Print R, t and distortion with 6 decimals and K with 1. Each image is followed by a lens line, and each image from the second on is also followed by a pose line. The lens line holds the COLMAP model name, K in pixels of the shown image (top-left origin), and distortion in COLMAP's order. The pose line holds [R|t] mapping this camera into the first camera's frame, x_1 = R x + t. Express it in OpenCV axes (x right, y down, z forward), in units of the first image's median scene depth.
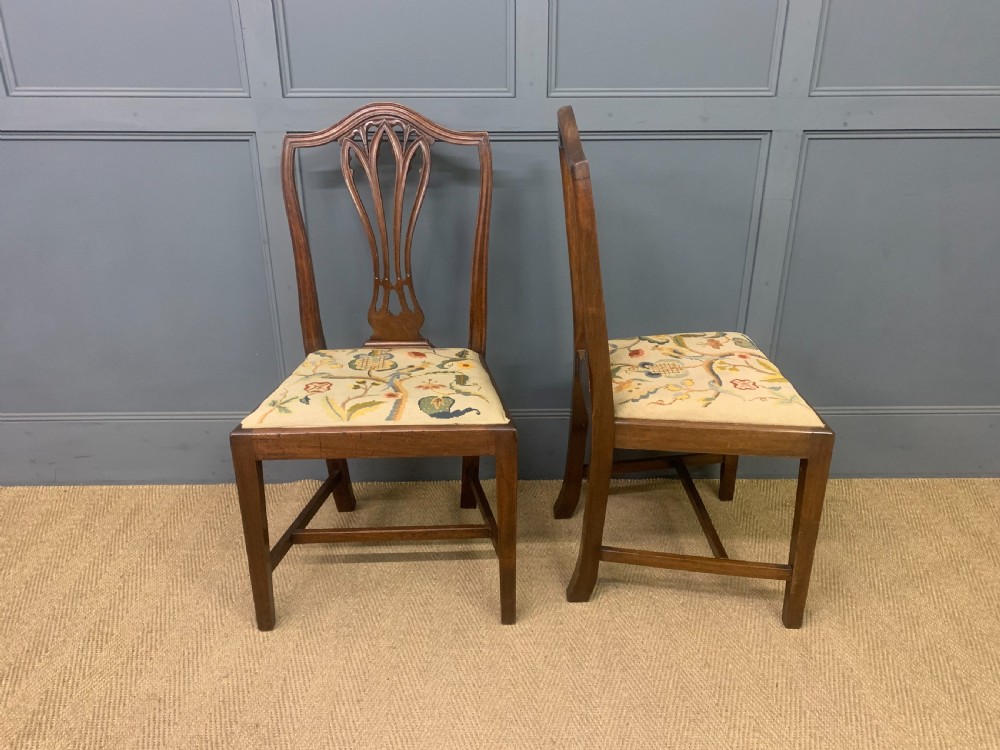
lens RADIAL K [[784.1, 0, 501.0], [0, 784.1, 377.4], [0, 0, 1]] dist [0.013213, -0.003891]
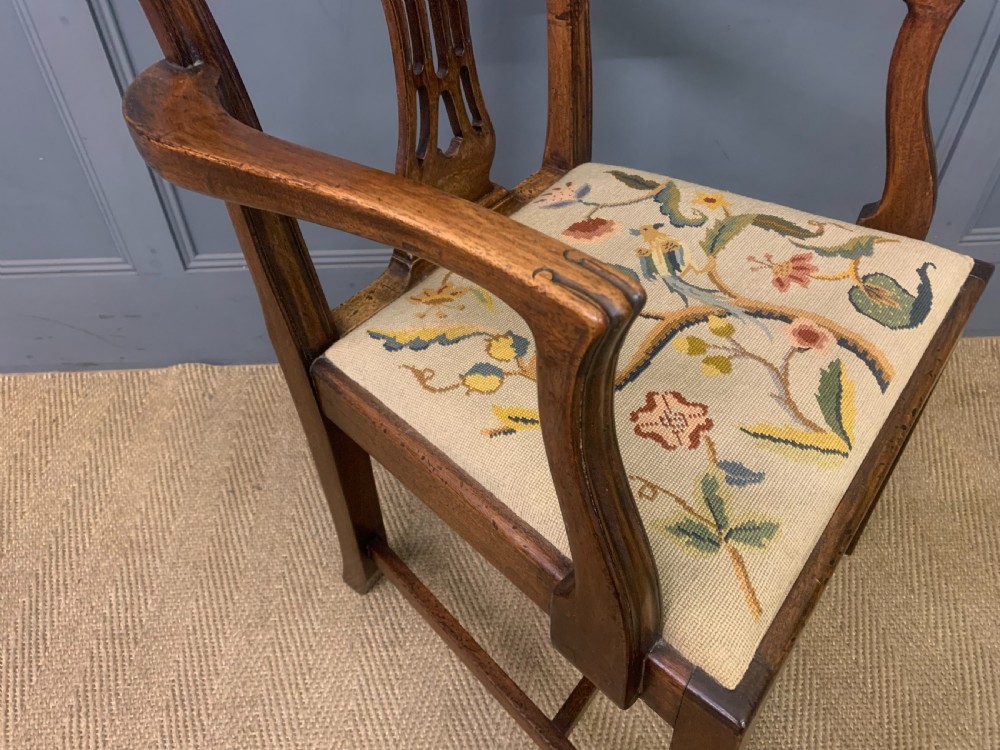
lens RADIAL K [[784.1, 0, 501.3], [0, 784.1, 385.8], [0, 0, 1]] dist [0.013213, -0.003891]
pose [[0.999470, -0.027278, 0.017777, -0.021481], [0.018900, 0.930647, 0.365429, -0.087289], [-0.026512, -0.364899, 0.930669, 0.531524]]
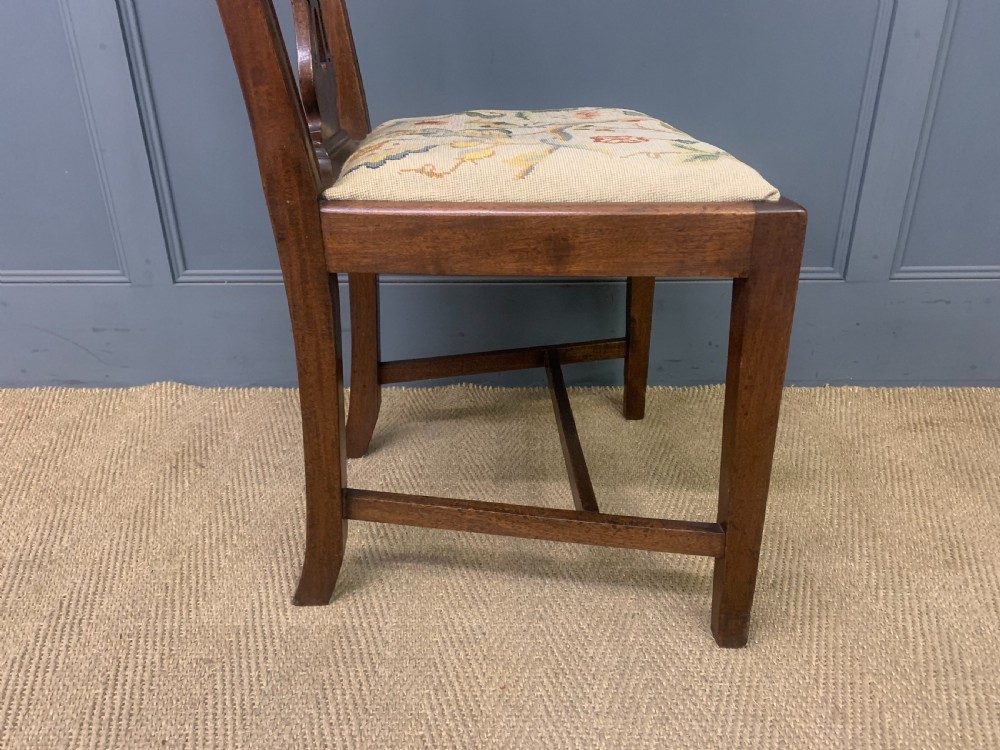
lens RADIAL K [[784.1, 0, 499.3], [0, 784.1, 376.1], [0, 0, 1]] dist [0.013213, -0.003891]
pose [[0.999137, 0.005859, -0.041114, 0.066173], [-0.004549, 0.999481, 0.031876, 0.129851], [0.041279, -0.031661, 0.998646, 0.460911]]
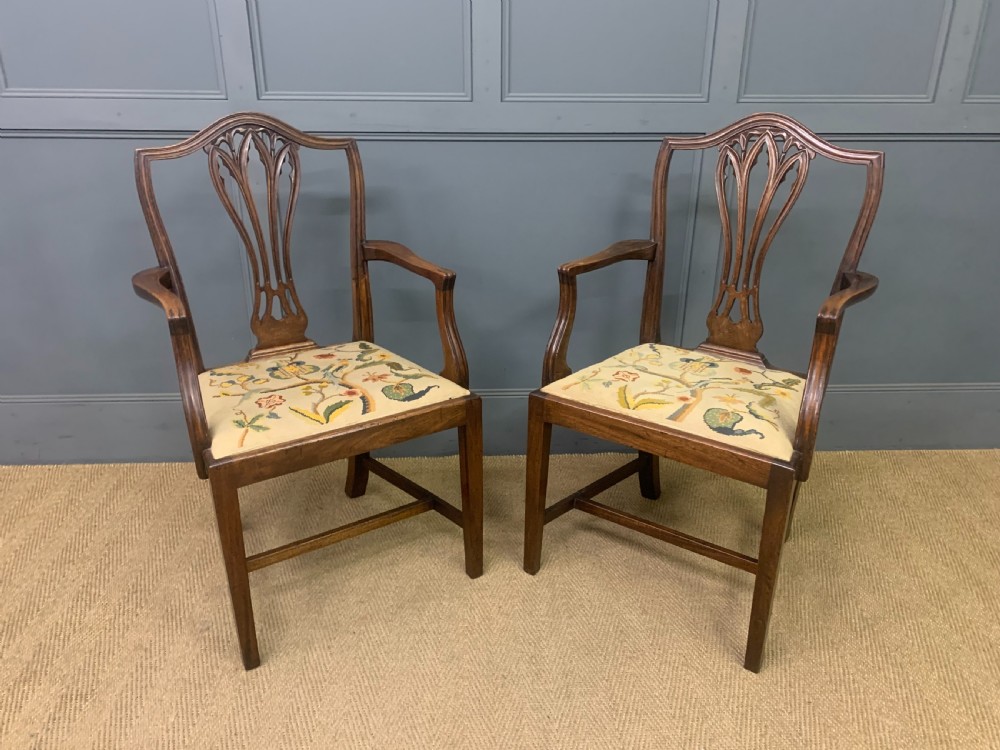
lens RADIAL K [[784.1, 0, 504.0], [0, 784.1, 369.7], [0, 0, 1]] dist [0.013213, -0.003891]
pose [[0.999310, -0.004692, 0.036839, 0.021128], [0.004944, 0.999965, -0.006742, 0.025873], [-0.036806, 0.006919, 0.999298, -0.095766]]
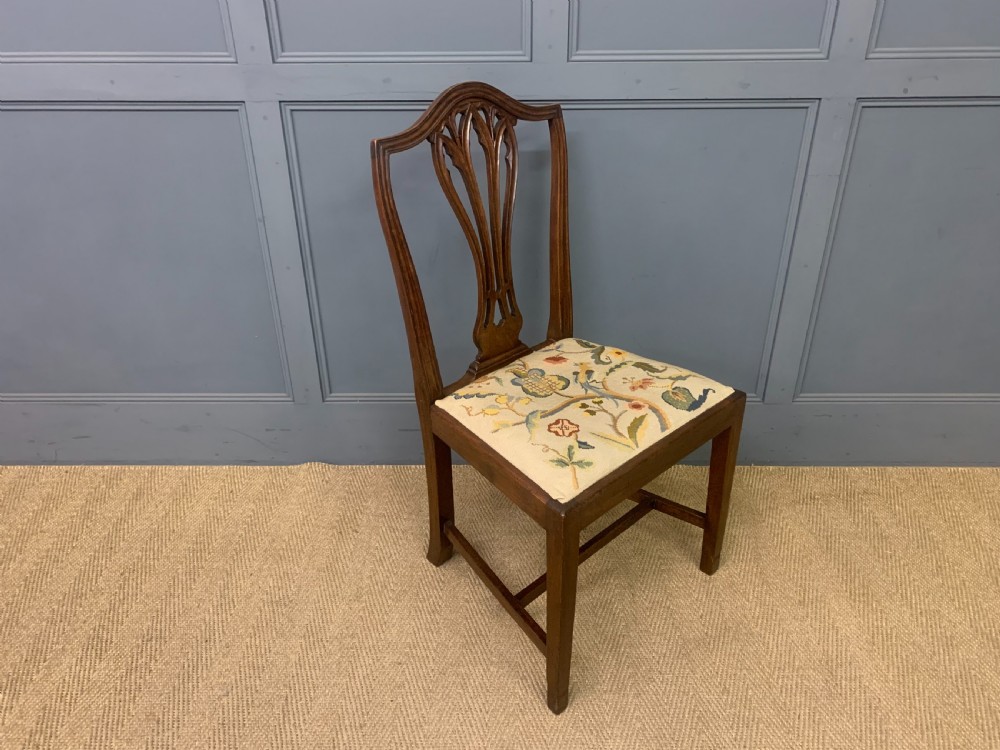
lens RADIAL K [[784.1, 0, 501.2], [0, 784.1, 373.3], [0, 0, 1]] dist [0.013213, -0.003891]
pose [[0.999578, 0.008484, -0.027791, 0.011834], [-0.005361, 0.993853, 0.110581, -0.107383], [0.028558, -0.110385, 0.993479, 0.077087]]
